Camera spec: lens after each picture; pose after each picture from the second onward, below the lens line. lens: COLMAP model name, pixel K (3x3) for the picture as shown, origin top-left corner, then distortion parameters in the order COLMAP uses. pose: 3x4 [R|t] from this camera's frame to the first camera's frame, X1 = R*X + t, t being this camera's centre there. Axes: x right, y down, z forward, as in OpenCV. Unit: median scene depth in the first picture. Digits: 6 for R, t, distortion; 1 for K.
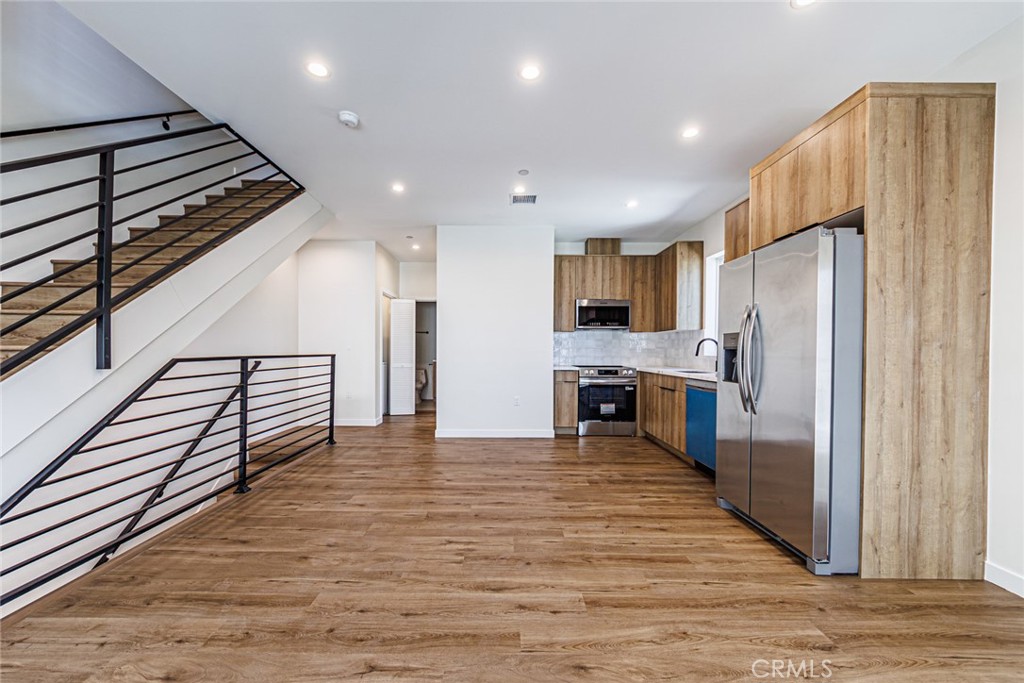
lens RADIAL K [[387.4, 0, 504.1], [0, 387.4, 351.1], [0, 0, 1]] dist [0.000796, -0.001903]
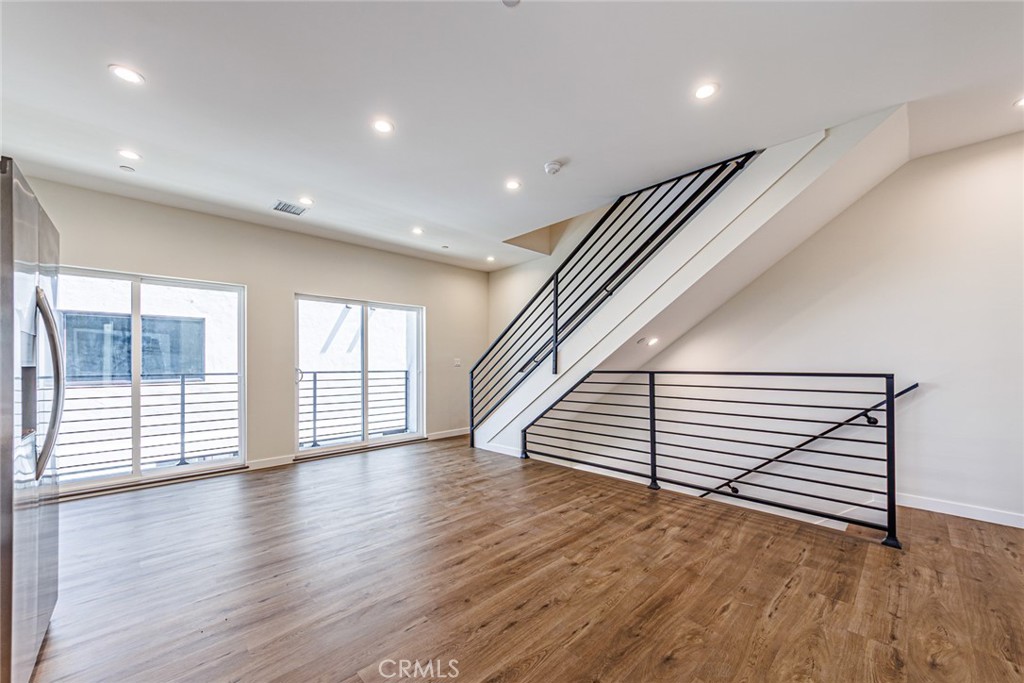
lens RADIAL K [[387.4, 0, 515.8], [0, 387.4, 349.6], [0, 0, 1]] dist [0.000796, -0.001903]
pose [[-0.714128, -0.026182, -0.699526, 0.482613], [-0.000068, 0.999303, -0.037332, -0.008024], [0.700015, -0.026612, -0.713632, 1.704267]]
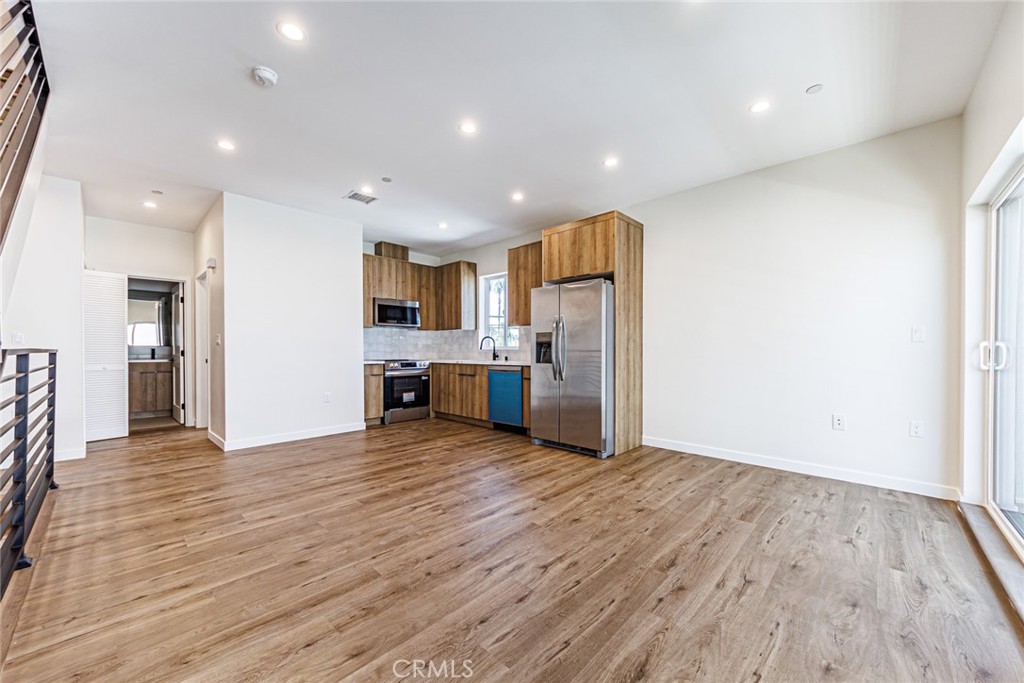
lens RADIAL K [[387.4, 0, 511.7], [0, 387.4, 351.7], [0, 0, 1]] dist [0.000796, -0.001903]
pose [[0.687401, -0.008332, 0.726230, -0.636957], [0.006651, 0.999964, 0.005177, 0.022413], [-0.726247, 0.001272, 0.687432, 0.001378]]
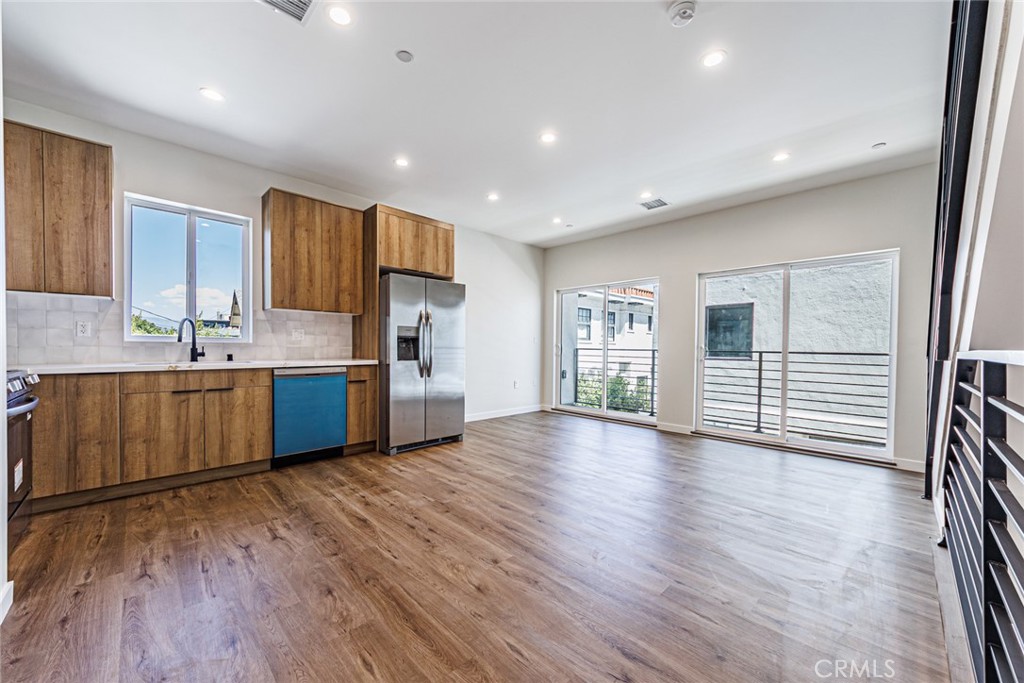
lens RADIAL K [[387.4, 0, 509.6], [0, 387.4, 350.0], [0, 0, 1]] dist [0.000796, -0.001903]
pose [[-0.701121, -0.024053, 0.712636, -0.680721], [-0.014910, 0.999707, 0.019073, 0.007438], [-0.712886, 0.002747, -0.701274, 1.680387]]
